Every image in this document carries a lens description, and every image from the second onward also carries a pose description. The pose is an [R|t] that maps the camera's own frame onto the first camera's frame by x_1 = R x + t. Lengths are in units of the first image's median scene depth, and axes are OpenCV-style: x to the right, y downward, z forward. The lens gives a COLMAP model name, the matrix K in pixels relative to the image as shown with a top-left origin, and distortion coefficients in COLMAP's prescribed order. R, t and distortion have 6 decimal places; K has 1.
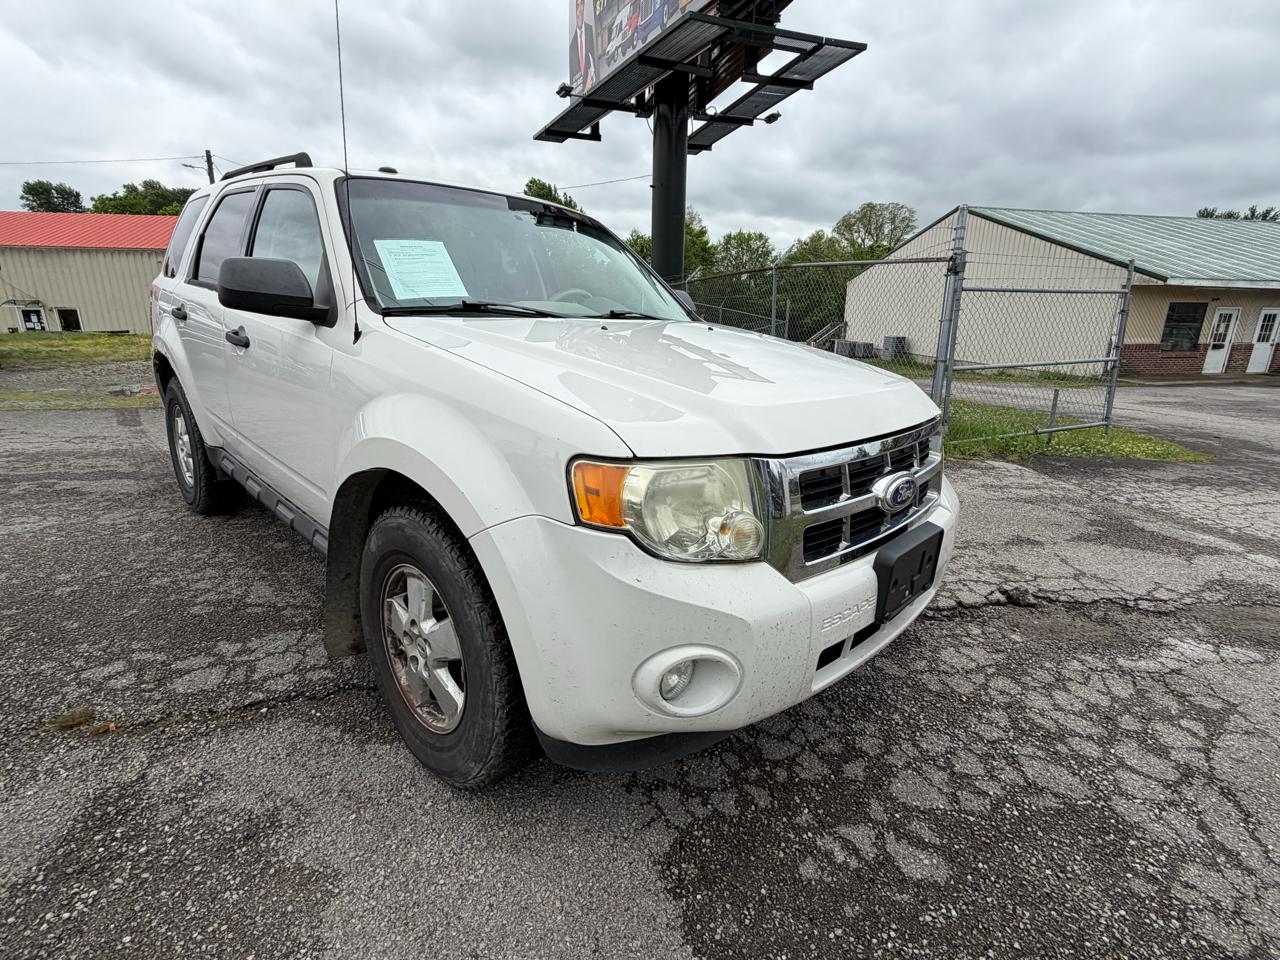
lens RADIAL K [[621.5, 0, 638.7], [0, 621.5, 480.9], [0, 0, 1]] dist [0.002655, -0.001270]
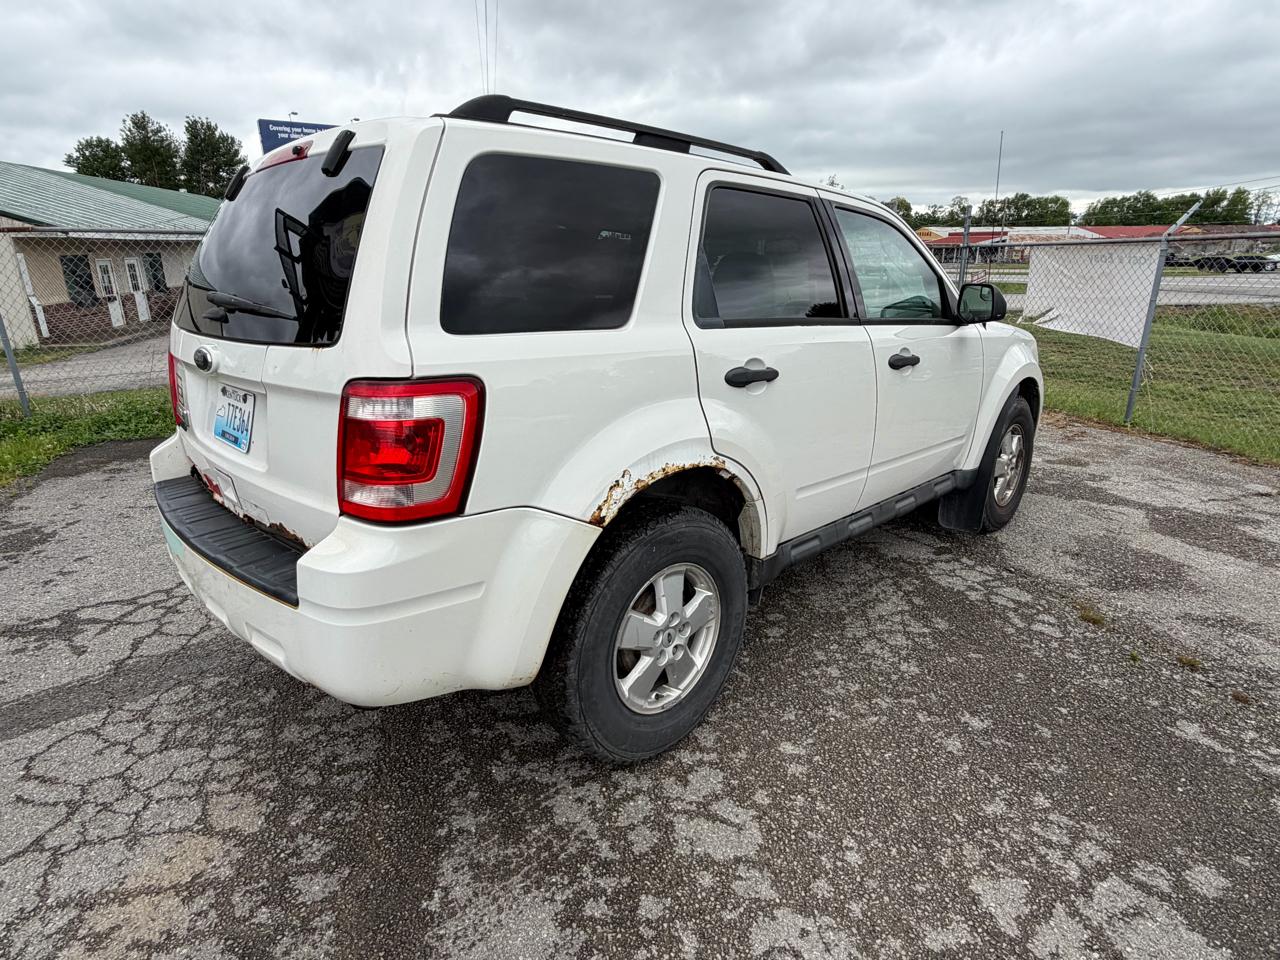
lens RADIAL K [[711.0, 0, 636.8], [0, 711.0, 479.3], [0, 0, 1]] dist [0.000091, -0.000263]
pose [[0.018928, -0.326459, 0.945022, -1.843275], [0.289527, 0.906483, 0.307347, -0.544689], [-0.956983, 0.267792, 0.111676, 1.354769]]
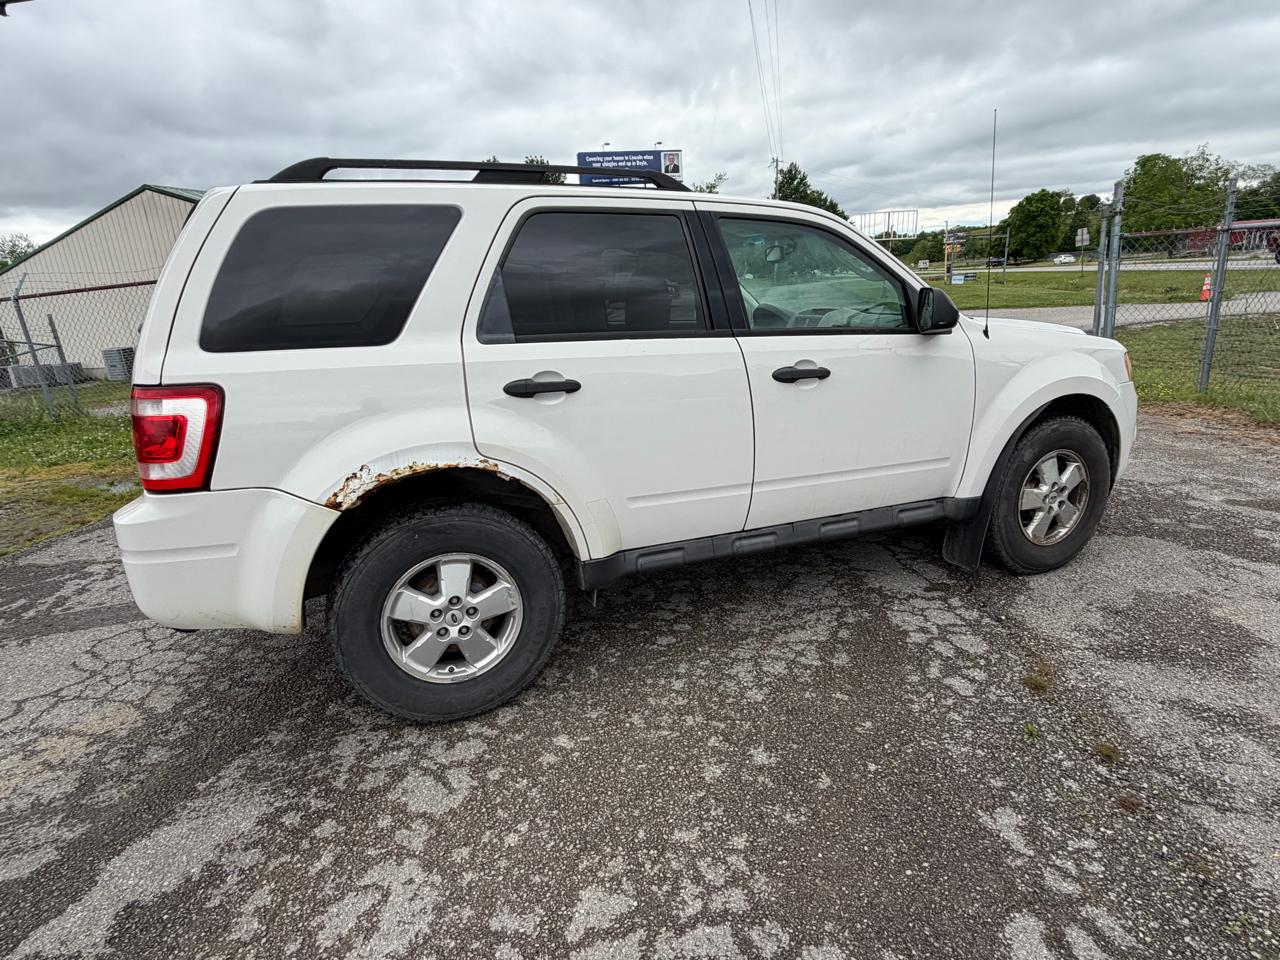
lens RADIAL K [[711.0, 0, 640.6], [0, 711.0, 483.4], [0, 0, 1]] dist [0.000091, -0.000263]
pose [[0.398403, -0.308429, 0.863797, -1.770086], [0.321816, 0.928900, 0.183246, -0.356518], [-0.858900, 0.204978, 0.469334, 0.735858]]
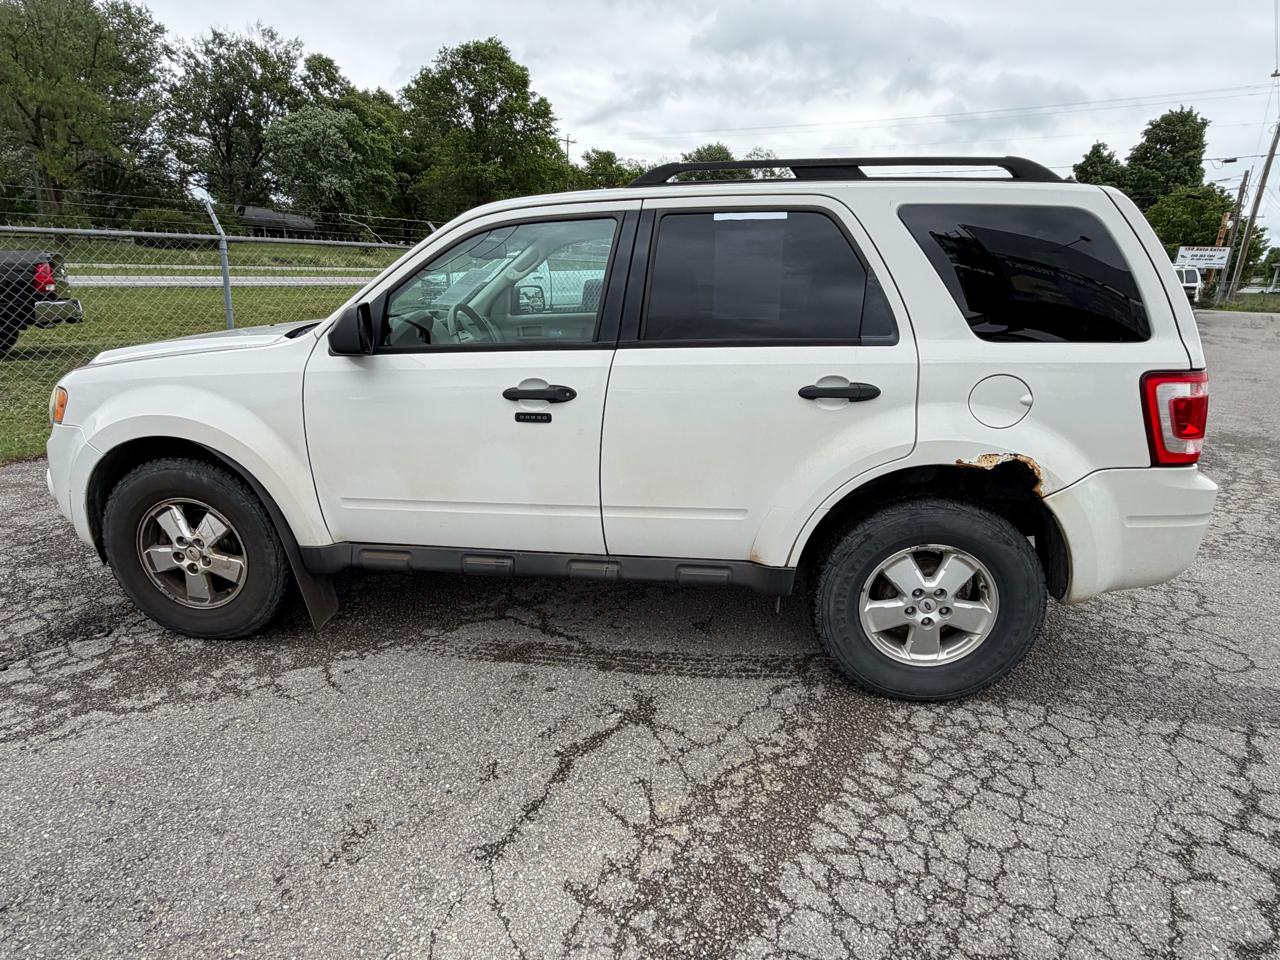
lens RADIAL K [[711.0, 0, 635.6], [0, 711.0, 476.1], [0, 0, 1]] dist [0.000091, -0.000263]
pose [[-0.795742, 0.111594, -0.595266, 0.390914], [-0.224099, 0.858862, 0.460582, -0.751944], [0.562650, 0.499903, -0.658424, 2.343191]]
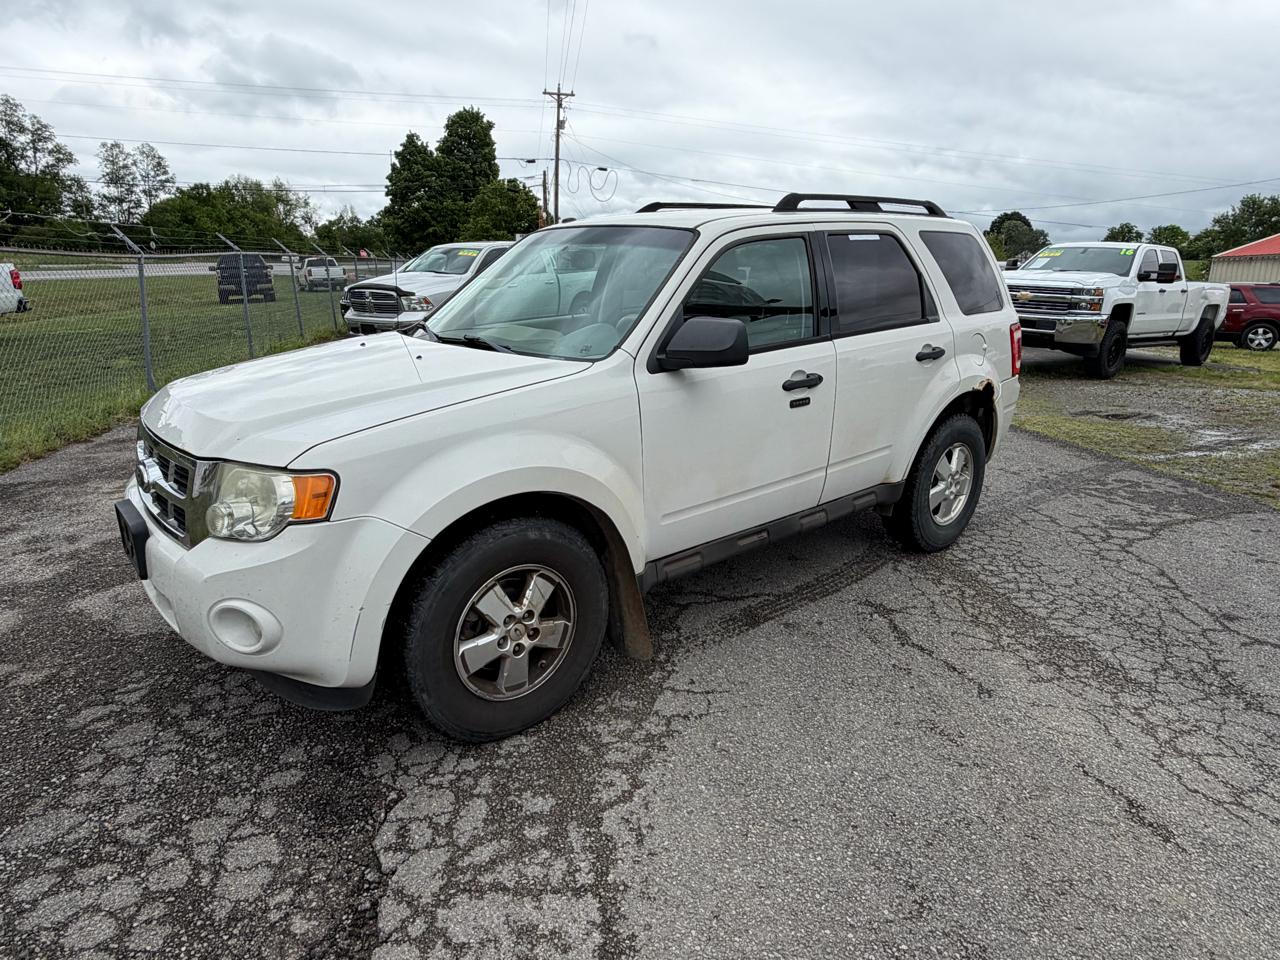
lens RADIAL K [[775.6, 0, 636.6], [0, 775.6, 482.0], [0, 0, 1]] dist [-0.004976, 0.004891]
pose [[-0.097863, 0.228402, -0.968636, 1.252667], [-0.291444, 0.924059, 0.247336, -0.443254], [0.951569, 0.306508, -0.023864, 1.349887]]
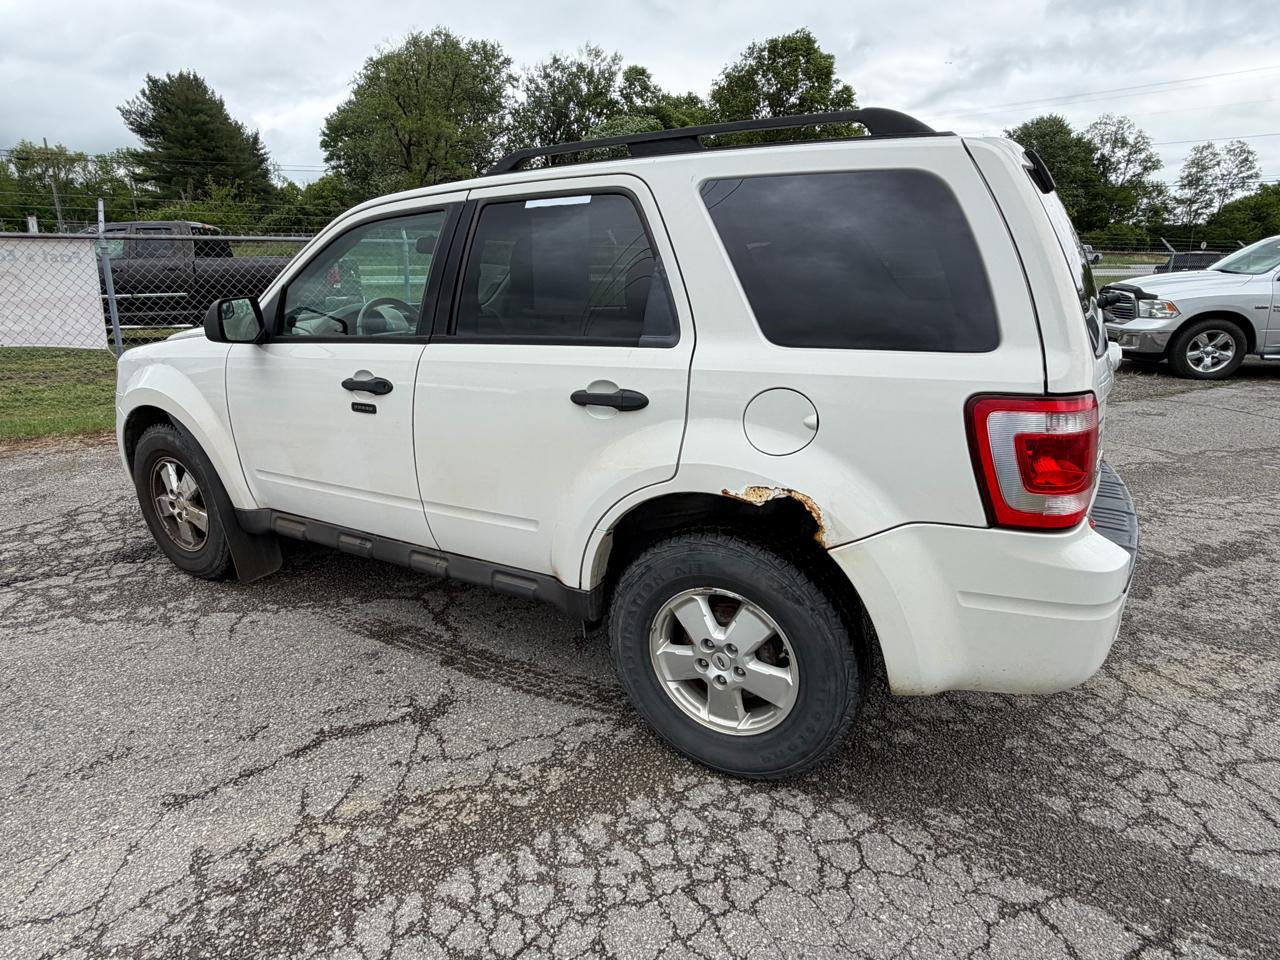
lens RADIAL K [[711.0, 0, 635.8], [0, 711.0, 477.7], [0, 0, 1]] dist [0.000091, -0.000263]
pose [[-0.967265, 0.029332, -0.252066, -0.231130], [-0.113733, 0.837846, 0.533928, -0.843618], [0.226854, 0.545118, -0.807083, 2.546365]]
